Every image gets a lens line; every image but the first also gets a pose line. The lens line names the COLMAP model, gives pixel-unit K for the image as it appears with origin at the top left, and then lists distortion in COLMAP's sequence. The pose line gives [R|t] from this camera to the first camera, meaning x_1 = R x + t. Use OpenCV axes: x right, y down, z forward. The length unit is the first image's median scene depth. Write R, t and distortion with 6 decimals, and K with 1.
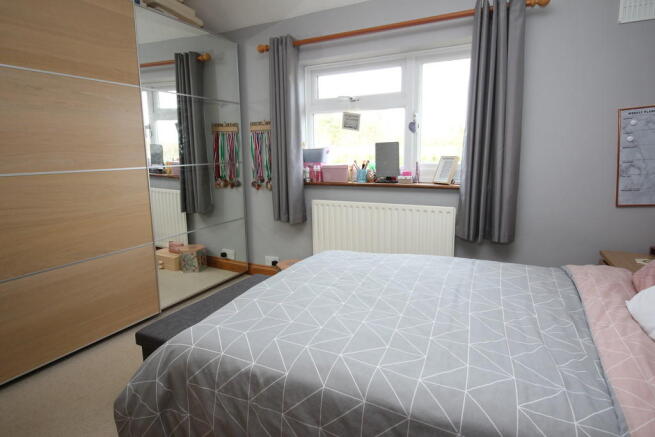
lens RADIAL K [[349.7, 0, 328.7], [0, 349.7, 215.3], [0, 0, 1]] dist [0.003425, 0.000464]
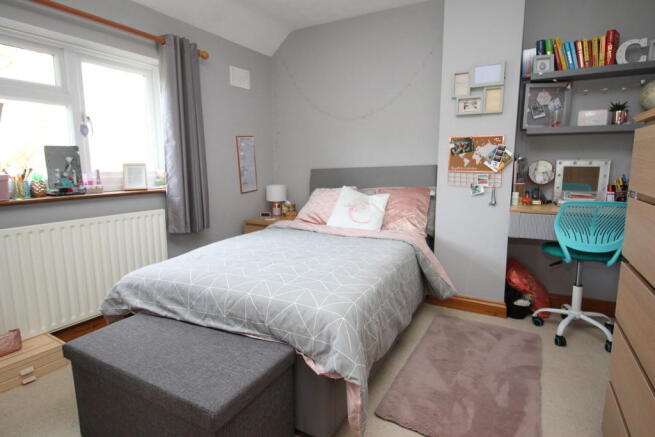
lens RADIAL K [[349.7, 0, 329.5], [0, 349.7, 216.5], [0, 0, 1]] dist [0.003425, 0.000464]
pose [[0.059778, -0.142309, 0.988016, -0.651590], [0.170752, 0.976655, 0.130342, -0.050250], [-0.983499, 0.160914, 0.082682, 0.359605]]
